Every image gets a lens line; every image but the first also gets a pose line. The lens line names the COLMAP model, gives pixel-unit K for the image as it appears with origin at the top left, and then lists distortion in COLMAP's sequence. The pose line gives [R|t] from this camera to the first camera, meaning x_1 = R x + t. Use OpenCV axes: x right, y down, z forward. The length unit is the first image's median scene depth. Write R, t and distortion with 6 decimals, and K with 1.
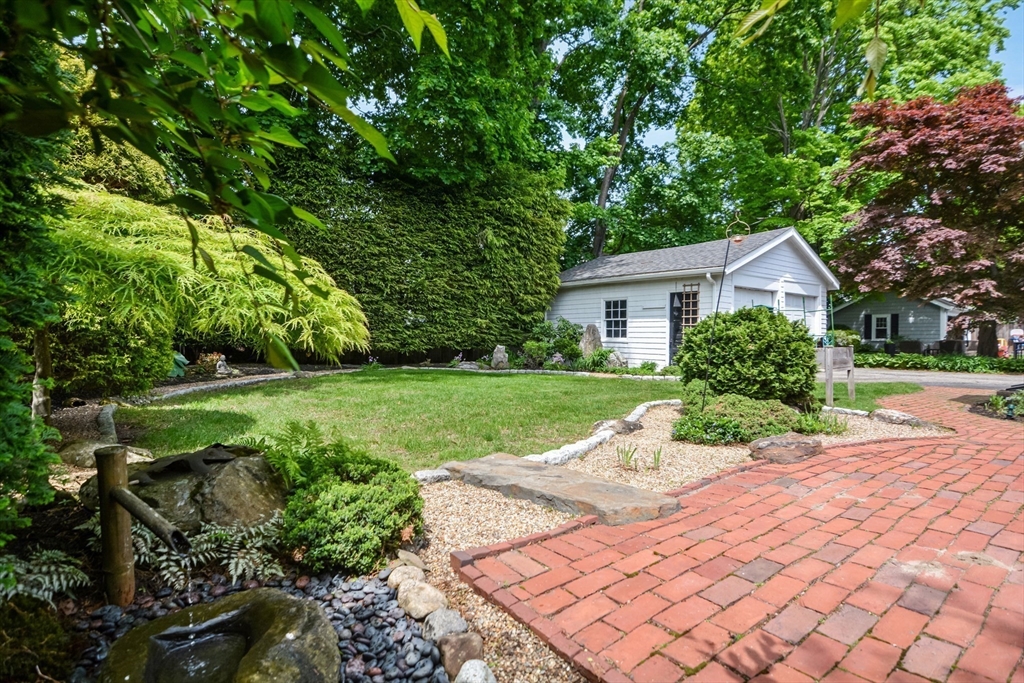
lens RADIAL K [[522.2, 0, 506.4], [0, 522.2, 344.2], [0, 0, 1]] dist [0.002227, -0.011999]
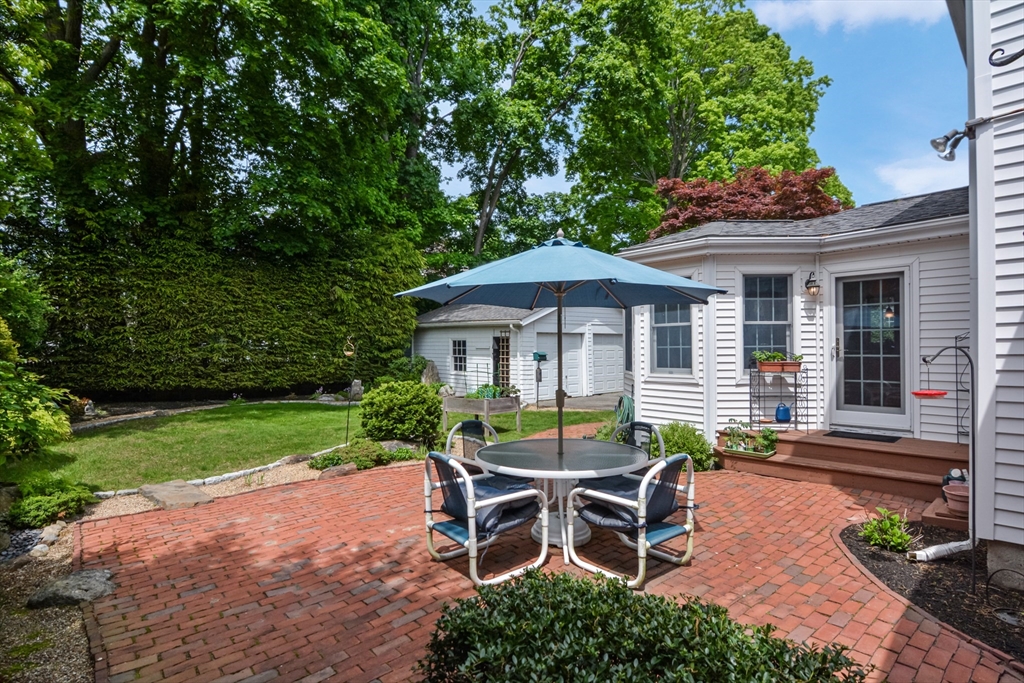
lens RADIAL K [[525.6, 0, 522.8], [0, 525.6, 355.7], [0, 0, 1]] dist [-0.005342, -0.012300]
pose [[0.993797, -0.009414, 0.110808, 0.243010], [0.009069, 0.999952, 0.003616, -0.056503], [-0.110837, -0.002589, 0.993835, -0.245290]]
